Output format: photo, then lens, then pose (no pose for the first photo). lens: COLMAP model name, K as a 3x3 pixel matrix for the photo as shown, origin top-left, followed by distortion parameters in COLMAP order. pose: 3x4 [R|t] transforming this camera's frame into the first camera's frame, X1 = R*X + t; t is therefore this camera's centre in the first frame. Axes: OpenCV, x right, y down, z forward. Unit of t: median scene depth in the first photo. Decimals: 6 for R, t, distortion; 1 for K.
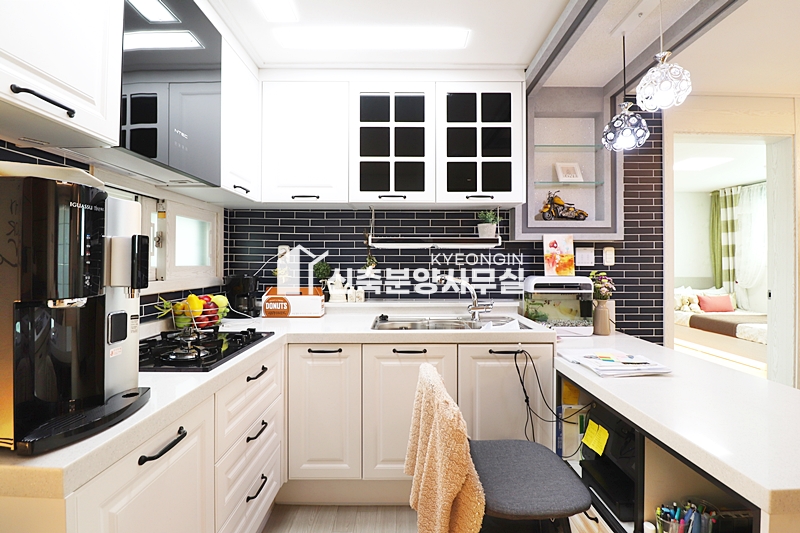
lens RADIAL K [[370.6, 0, 406.9], [0, 370.6, 260.7], [0, 0, 1]] dist [-0.010489, -0.005090]
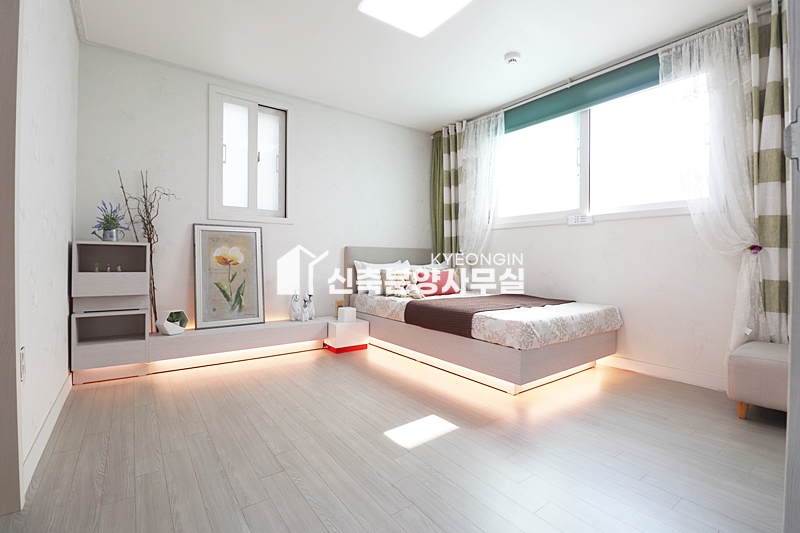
lens RADIAL K [[370.6, 0, 398.3], [0, 370.6, 264.2], [0, 0, 1]] dist [-0.010489, -0.005090]
pose [[0.816417, -0.001001, 0.577462, 0.365064], [-0.010117, 0.999820, 0.016037, 0.067881], [-0.577374, -0.018935, 0.816260, 0.455947]]
